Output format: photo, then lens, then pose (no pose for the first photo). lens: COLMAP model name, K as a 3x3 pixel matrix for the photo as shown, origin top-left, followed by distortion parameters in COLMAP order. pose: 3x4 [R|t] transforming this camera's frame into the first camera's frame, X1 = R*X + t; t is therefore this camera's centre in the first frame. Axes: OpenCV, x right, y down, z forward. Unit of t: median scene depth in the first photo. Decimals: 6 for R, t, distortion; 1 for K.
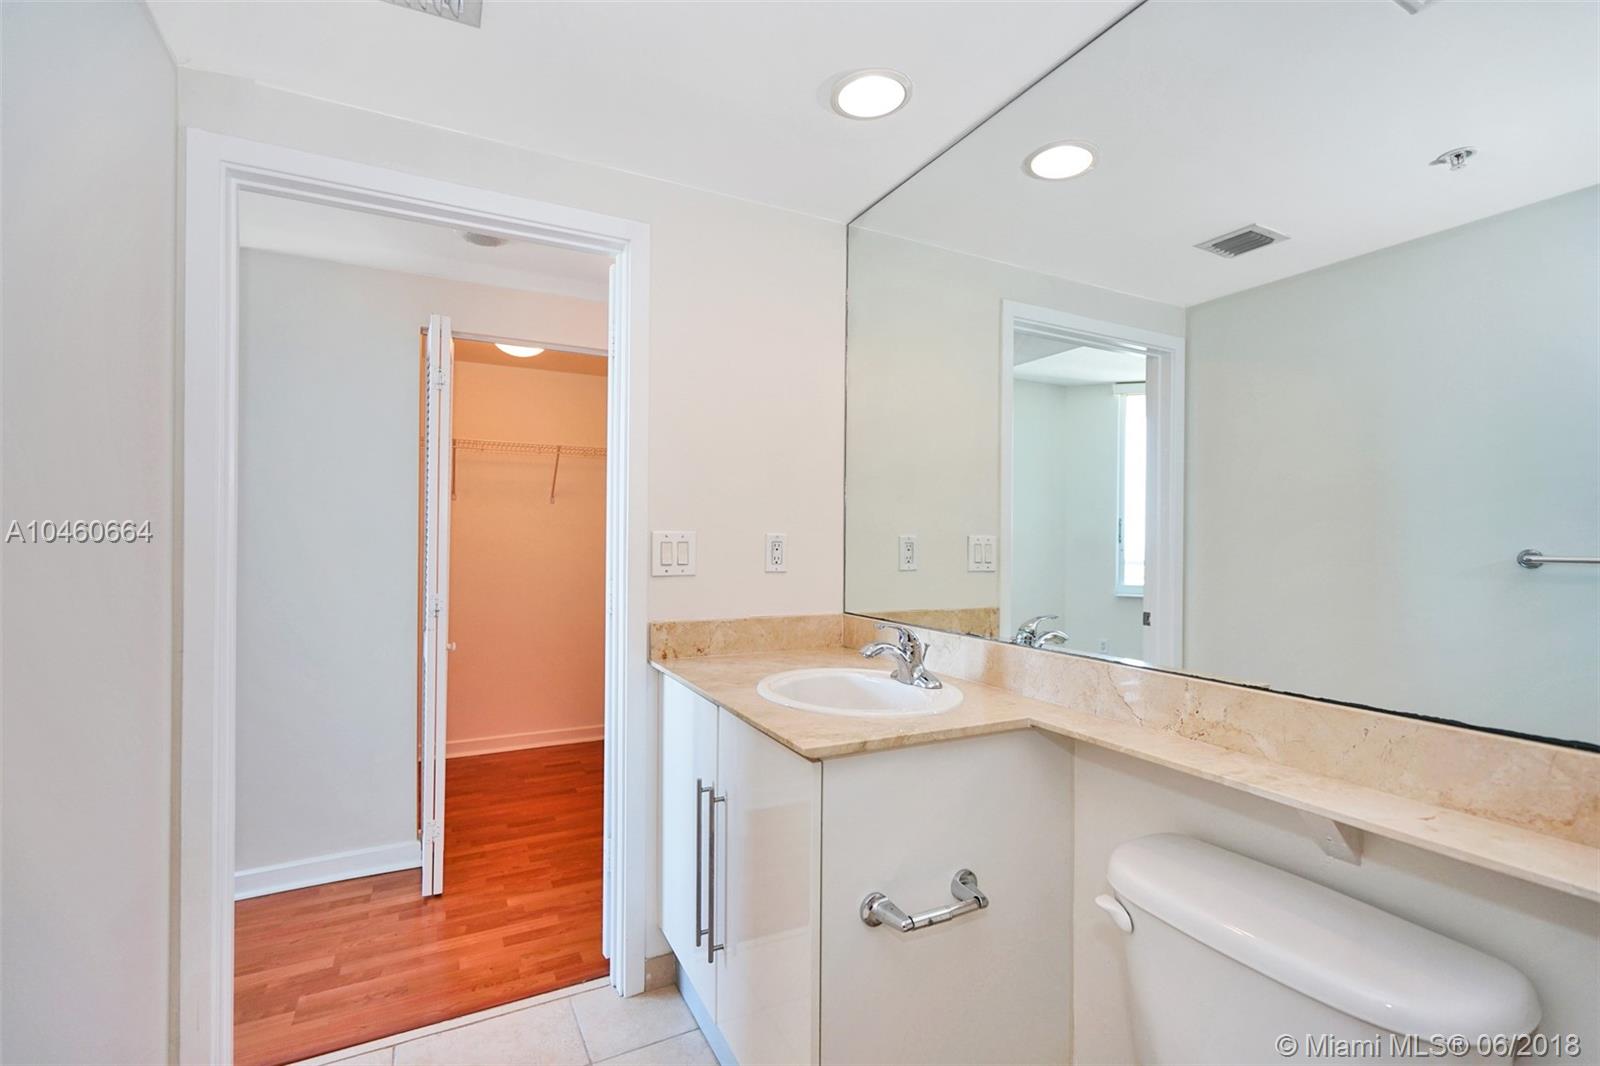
lens RADIAL K [[722.4, 0, 806.8], [0, 722.4, 538.8], [0, 0, 1]] dist [-0.000742, 0.001186]
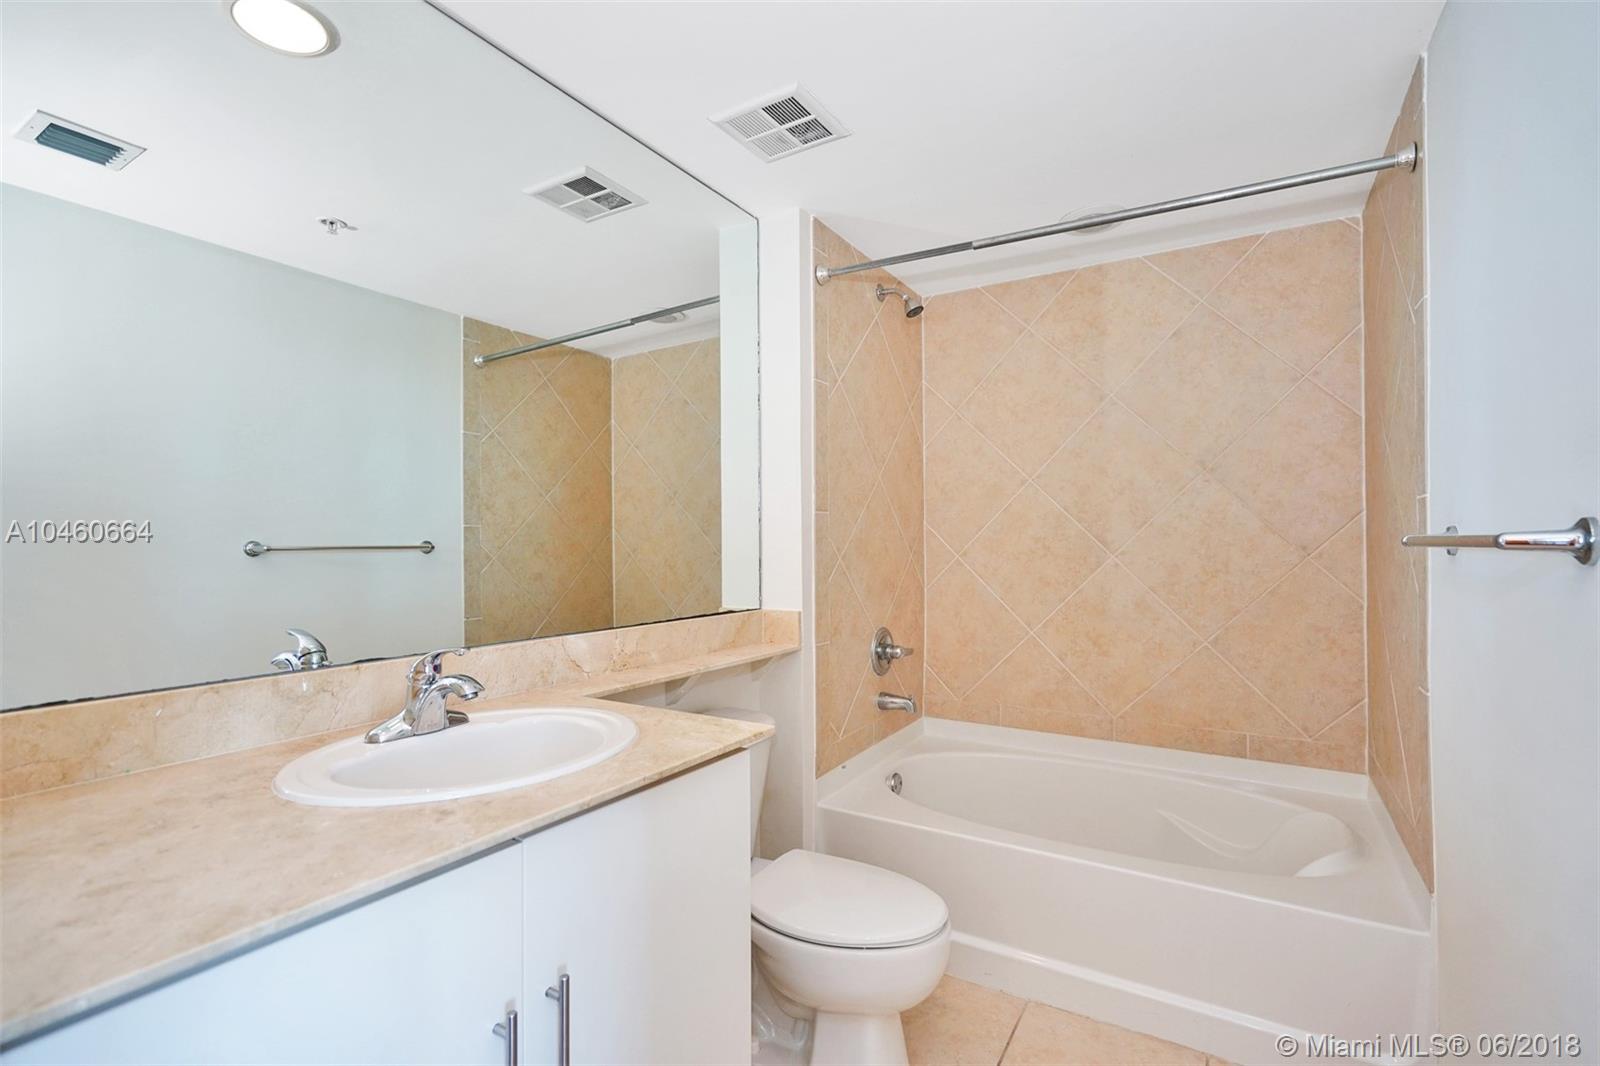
lens RADIAL K [[722.4, 0, 806.8], [0, 722.4, 538.8], [0, 0, 1]] dist [-0.000742, 0.001186]
pose [[-0.521676, 0.002770, 0.853139, -0.851038], [0.000691, 0.999996, -0.002824, 0.023609], [-0.853144, -0.000883, -0.521675, 1.414277]]
